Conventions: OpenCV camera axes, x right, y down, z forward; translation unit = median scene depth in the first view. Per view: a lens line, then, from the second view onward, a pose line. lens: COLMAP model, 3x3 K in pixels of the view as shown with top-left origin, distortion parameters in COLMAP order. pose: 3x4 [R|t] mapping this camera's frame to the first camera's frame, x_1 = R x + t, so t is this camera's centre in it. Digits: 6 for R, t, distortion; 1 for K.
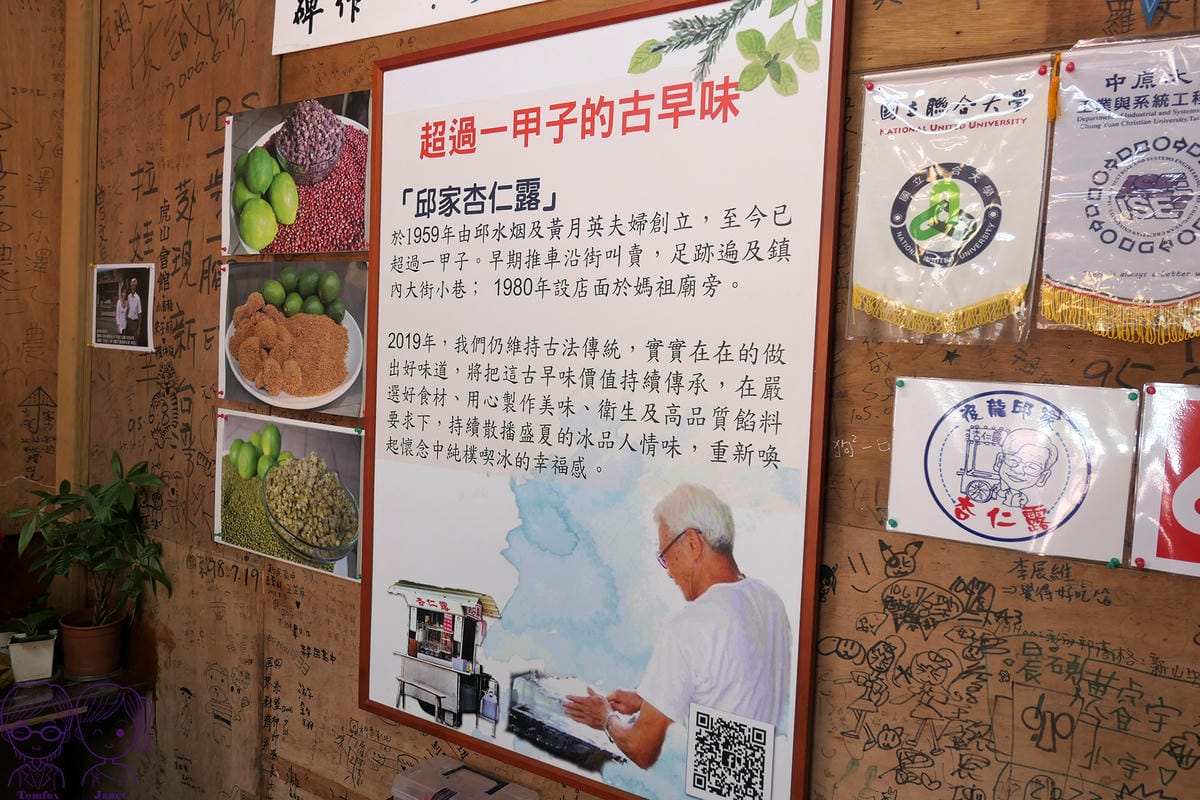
lens RADIAL K [[838.0, 0, 600.0], [0, 838.0, 400.0], [0, 0, 1]] dist [-0.006906, -0.004179]
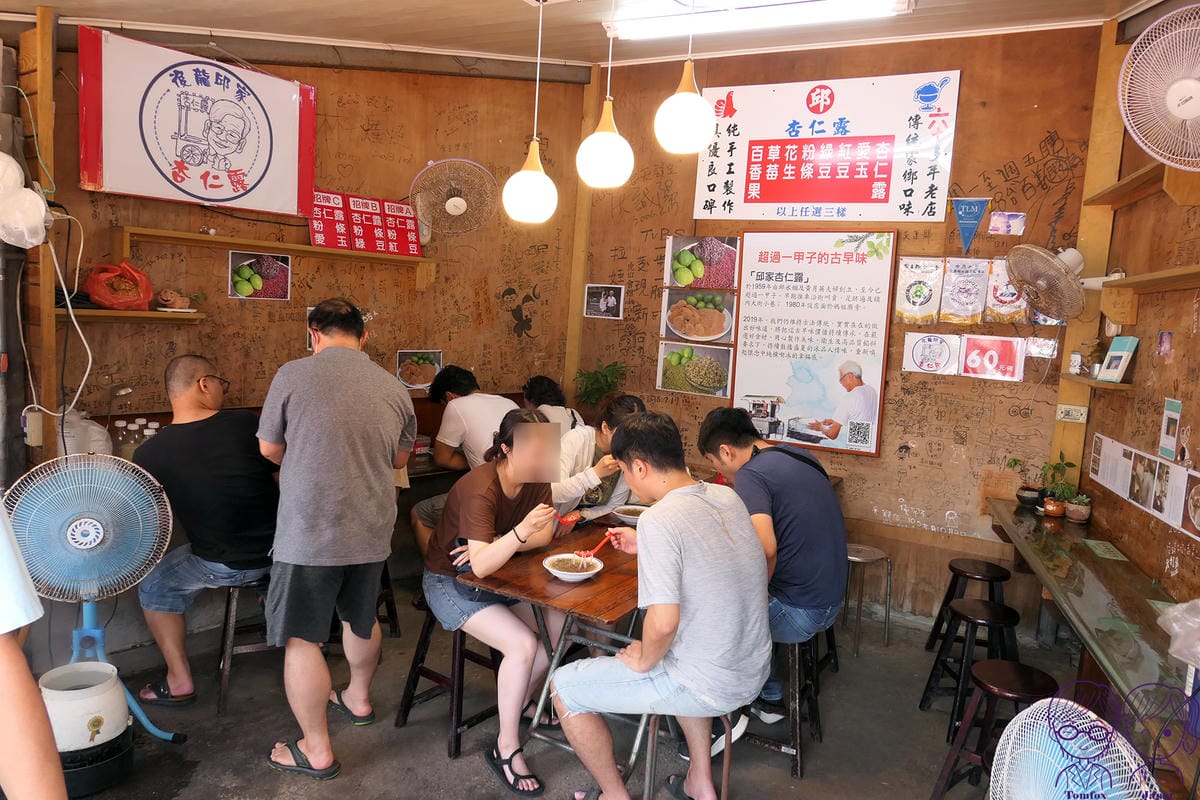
lens RADIAL K [[838.0, 0, 600.0], [0, 838.0, 400.0], [0, 0, 1]] dist [-0.006906, -0.004179]
pose [[0.999881, -0.000029, 0.015410, -0.927487], [-0.001098, 0.997322, 0.073131, 0.003753], [-0.015371, -0.073139, 0.997203, -2.370952]]
